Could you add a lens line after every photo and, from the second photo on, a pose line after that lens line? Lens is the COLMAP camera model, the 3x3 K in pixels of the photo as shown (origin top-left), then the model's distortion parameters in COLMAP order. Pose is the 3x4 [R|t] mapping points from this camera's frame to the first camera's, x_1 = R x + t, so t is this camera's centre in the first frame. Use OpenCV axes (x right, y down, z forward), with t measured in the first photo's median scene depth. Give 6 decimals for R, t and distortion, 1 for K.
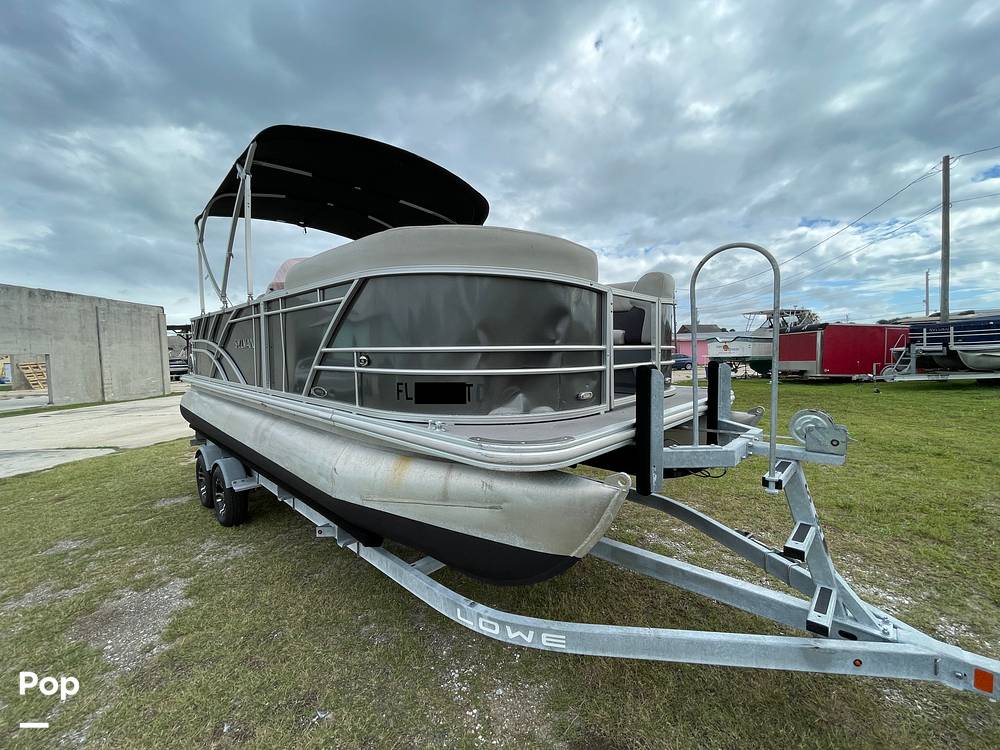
lens RADIAL K [[405.8, 0, 501.7], [0, 405.8, 372.6], [0, 0, 1]] dist [-0.002614, 0.000175]
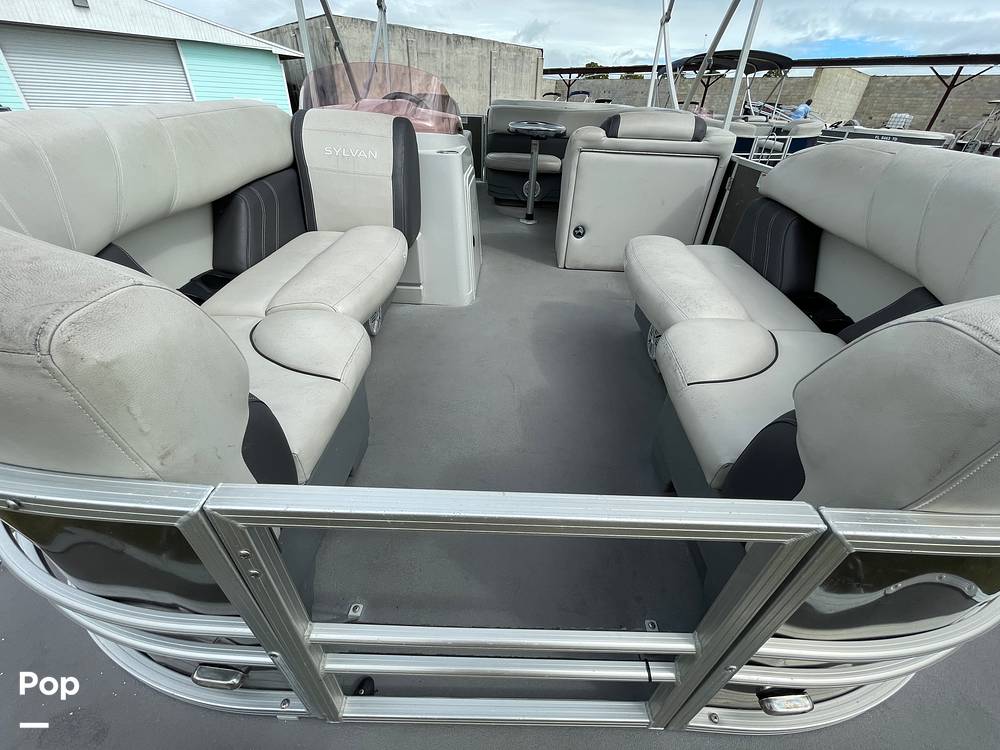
lens RADIAL K [[405.8, 0, 502.8], [0, 405.8, 373.1], [0, 0, 1]] dist [-0.002614, 0.000175]
pose [[0.665119, 0.459739, -0.588436, 0.054047], [-0.091832, 0.832386, 0.546536, -0.045016], [0.741069, -0.309474, 0.595854, 0.121205]]
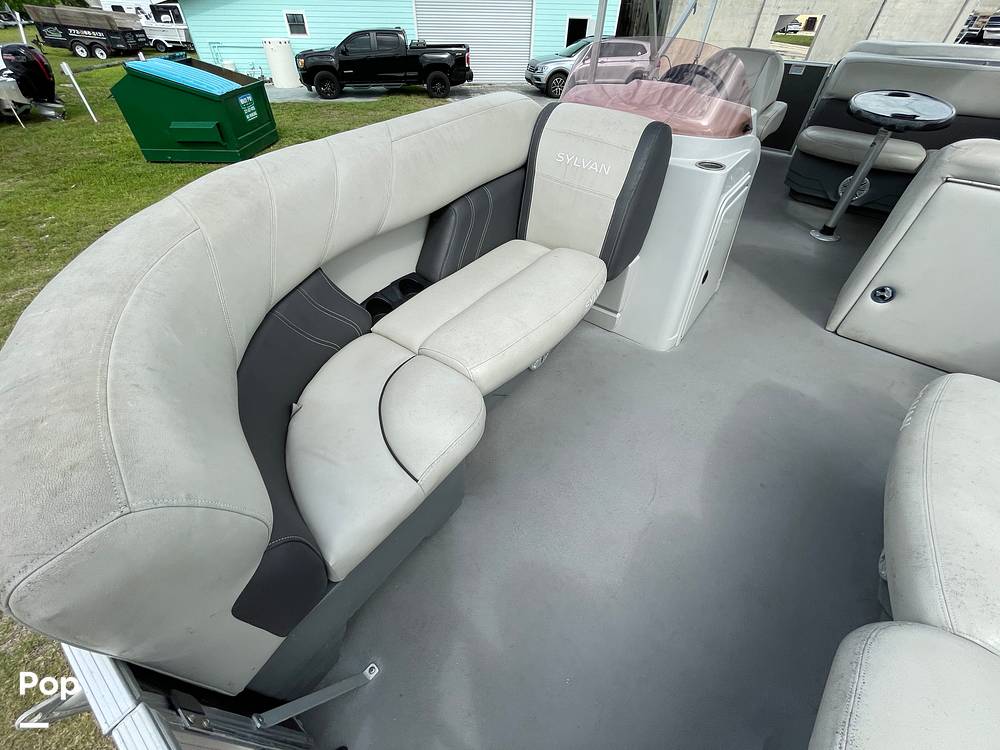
lens RADIAL K [[405.8, 0, 501.1], [0, 405.8, 375.0], [0, 0, 1]] dist [-0.002614, 0.000175]
pose [[0.091897, 0.702615, -0.705611, 0.037285], [-0.059878, 0.711226, 0.700408, -0.059369], [0.993967, -0.022115, 0.107431, 0.141614]]
